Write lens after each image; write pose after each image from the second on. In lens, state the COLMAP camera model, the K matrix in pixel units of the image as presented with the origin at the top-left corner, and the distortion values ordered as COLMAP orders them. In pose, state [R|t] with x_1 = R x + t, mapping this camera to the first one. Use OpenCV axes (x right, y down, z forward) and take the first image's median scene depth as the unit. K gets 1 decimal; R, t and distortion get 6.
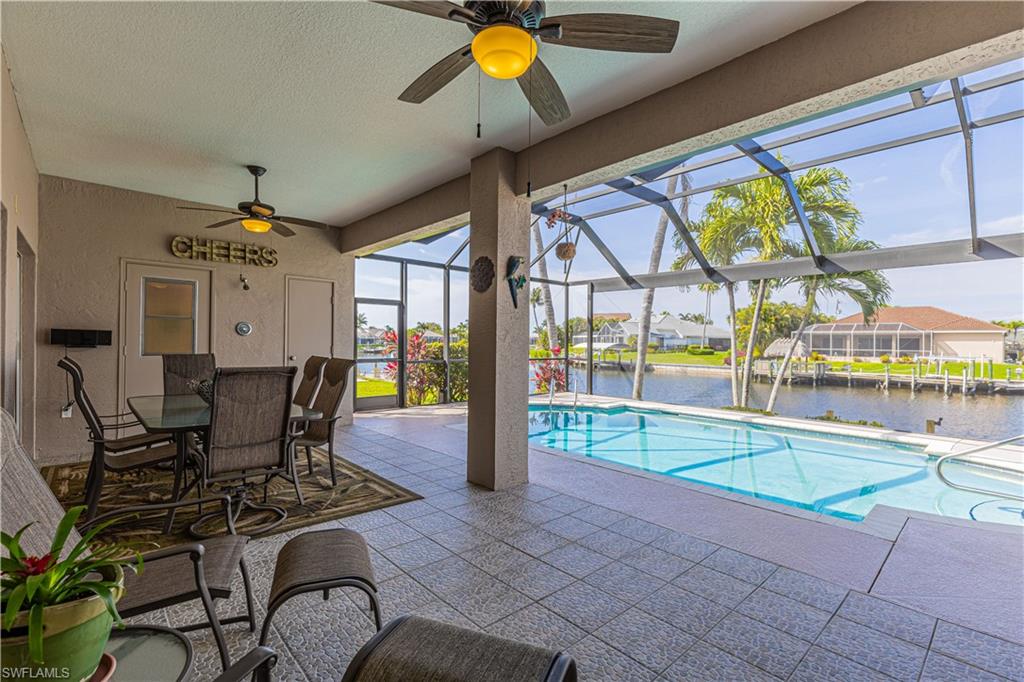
lens RADIAL K [[459.6, 0, 517.1], [0, 459.6, 342.1], [0, 0, 1]] dist [0.012062, -0.001051]
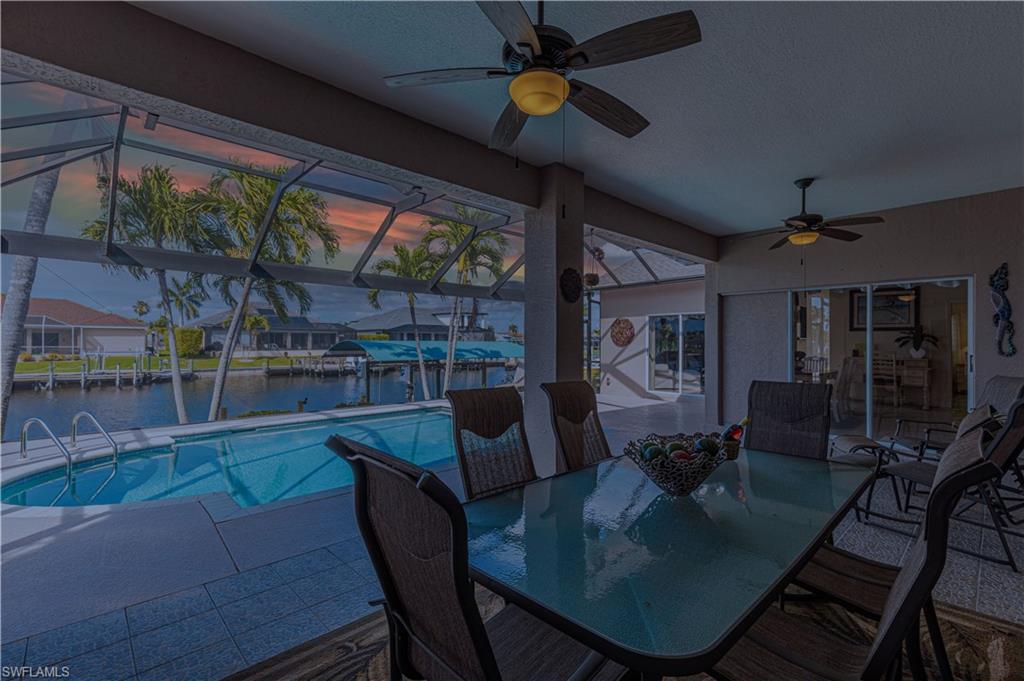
lens RADIAL K [[459.6, 0, 515.3], [0, 459.6, 342.4], [0, 0, 1]] dist [0.012062, -0.001051]
pose [[-0.017318, -0.009514, 0.999805, -0.101488], [-0.004399, 0.999946, 0.009439, -0.002739], [-0.999840, -0.004235, -0.017359, 0.105710]]
